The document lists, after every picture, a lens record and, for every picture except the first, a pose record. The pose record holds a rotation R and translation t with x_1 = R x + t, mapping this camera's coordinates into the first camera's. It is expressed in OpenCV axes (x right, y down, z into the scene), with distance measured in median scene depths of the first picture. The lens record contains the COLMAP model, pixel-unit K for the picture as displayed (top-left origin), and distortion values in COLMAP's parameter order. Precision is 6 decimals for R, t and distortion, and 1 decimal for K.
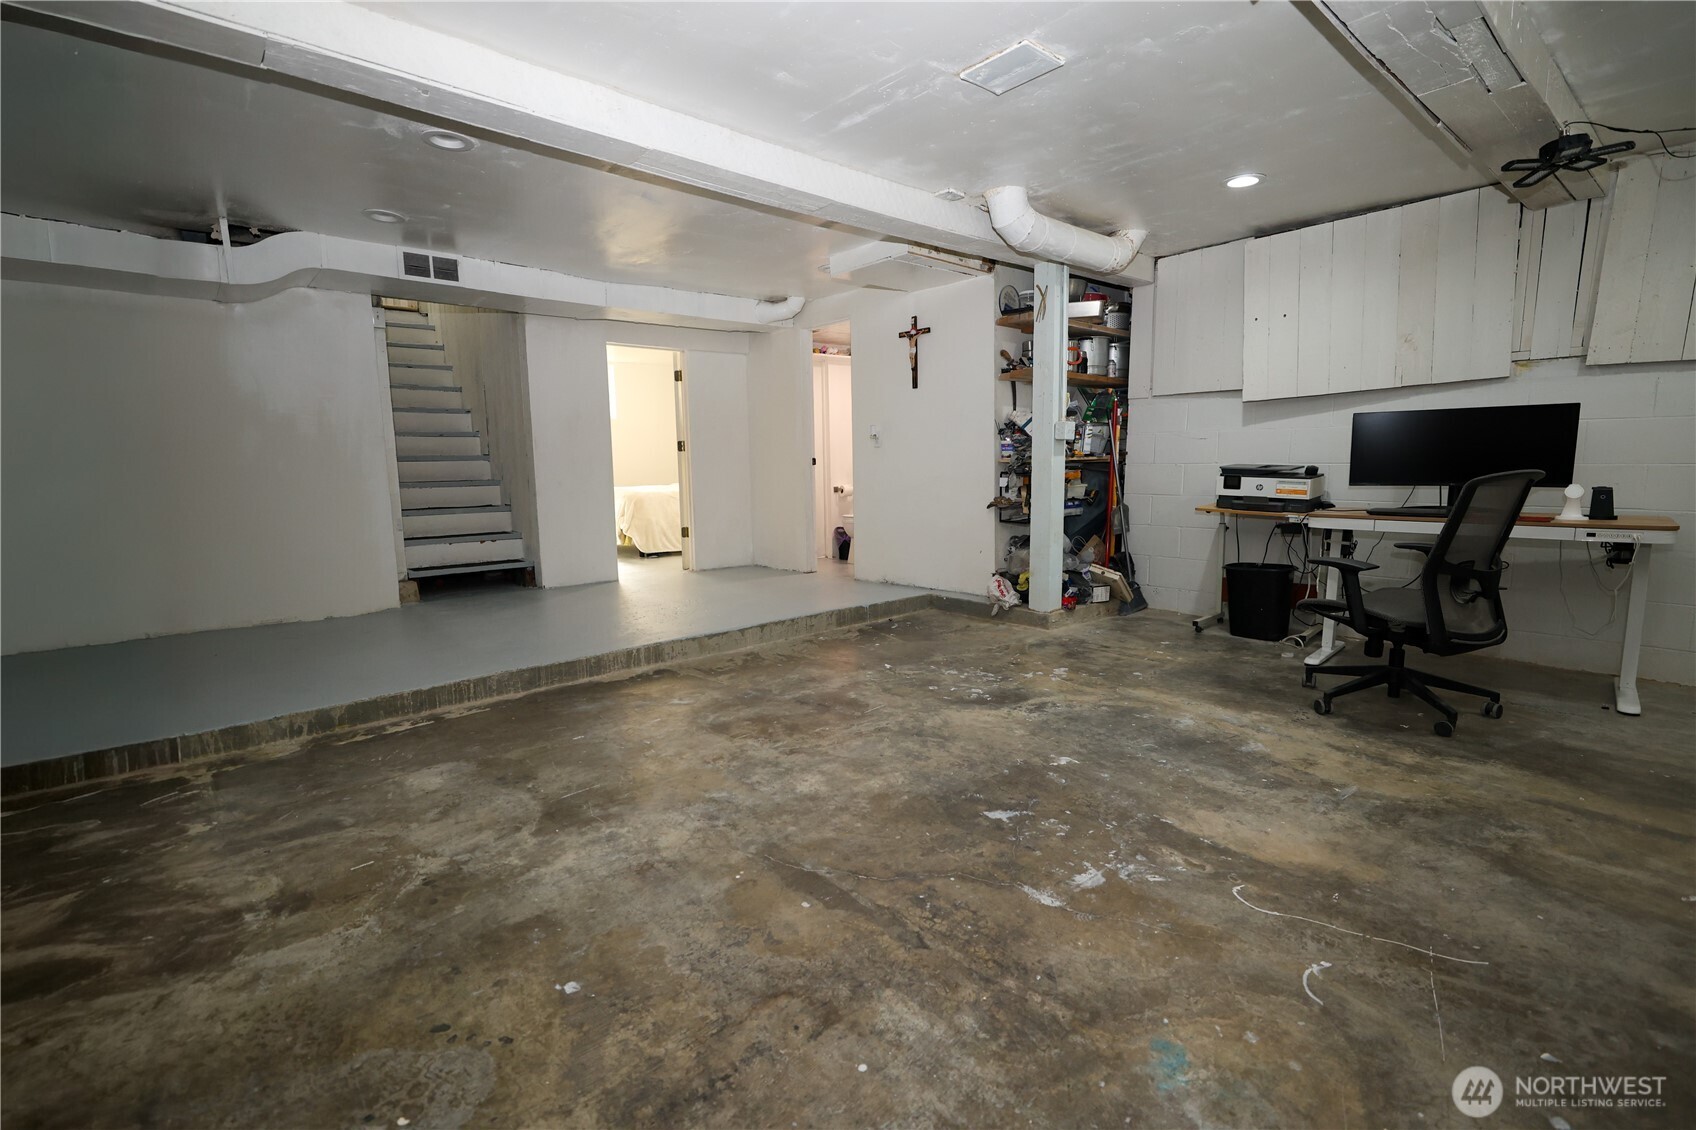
lens RADIAL K [[783.8, 0, 856.5], [0, 783.8, 561.0], [0, 0, 1]] dist [0.008971, 0.000019]
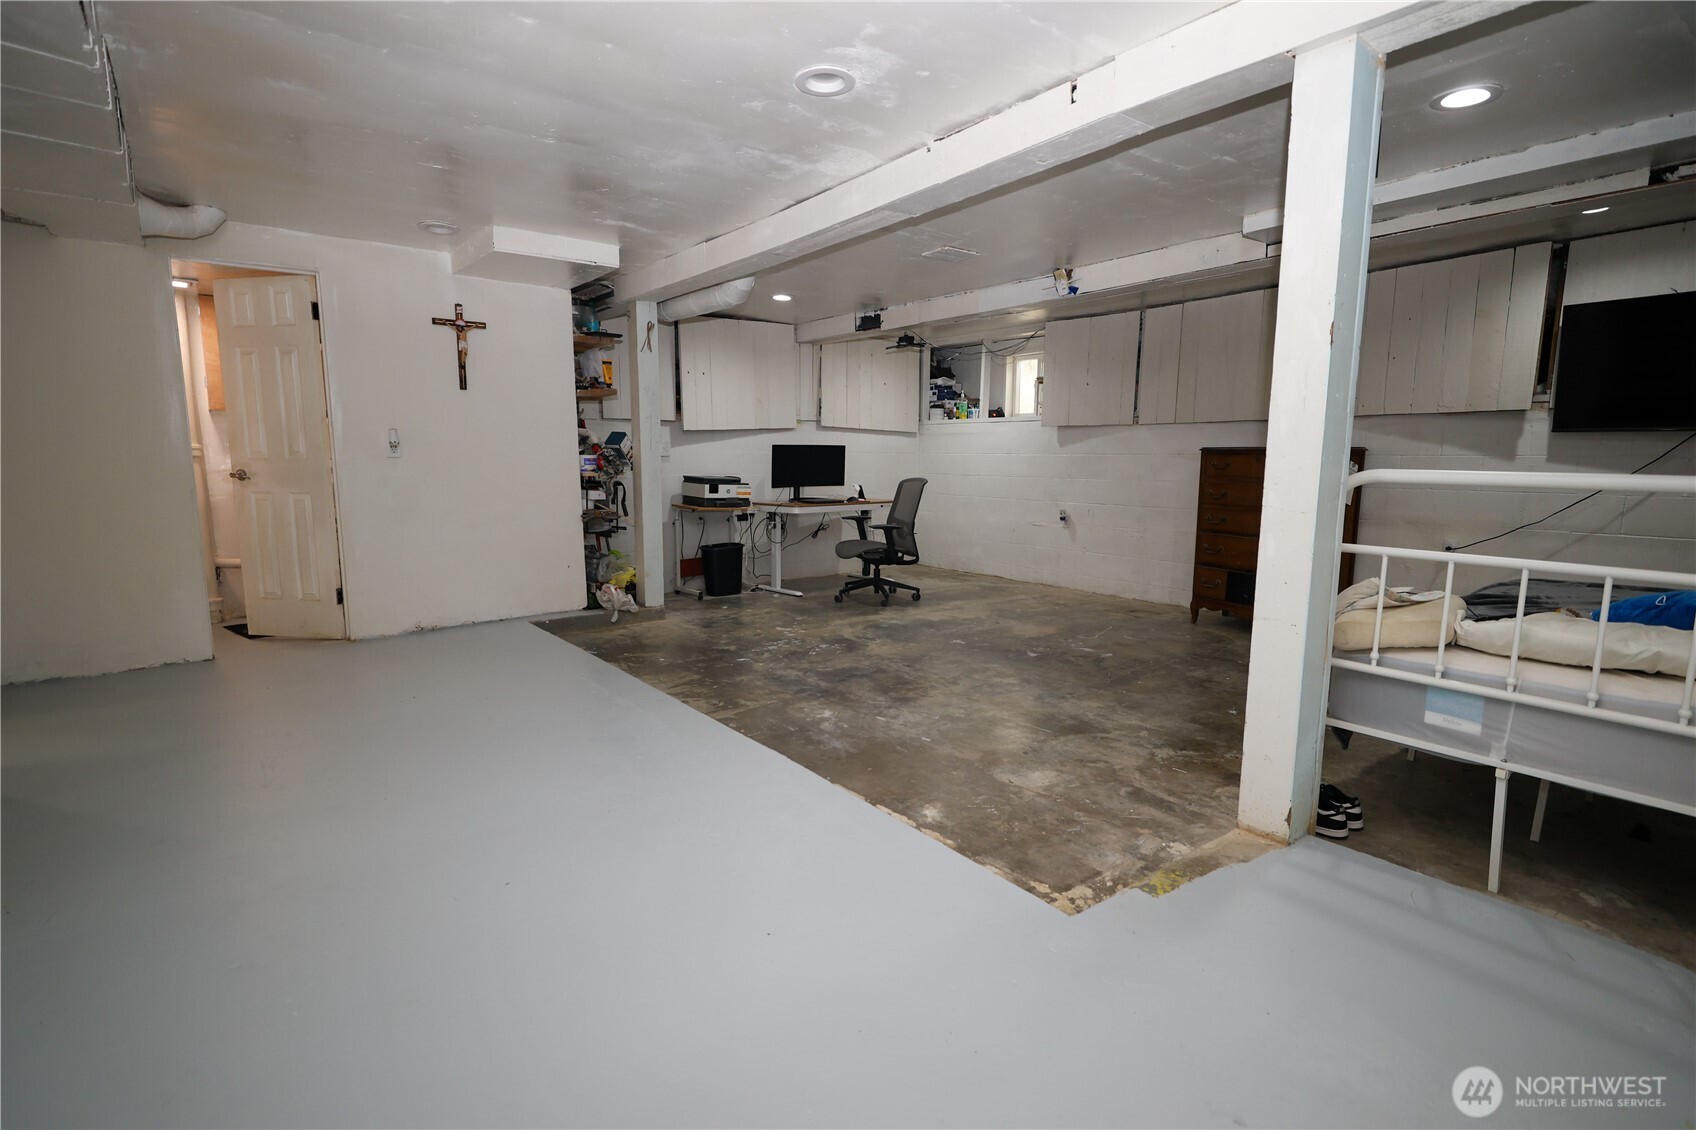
lens RADIAL K [[783.8, 0, 856.5], [0, 783.8, 561.0], [0, 0, 1]] dist [0.008971, 0.000019]
pose [[0.058078, -0.119353, 0.991152, -1.355324], [0.125134, 0.985868, 0.111384, -0.141682], [-0.990438, 0.117558, 0.072192, 0.963907]]
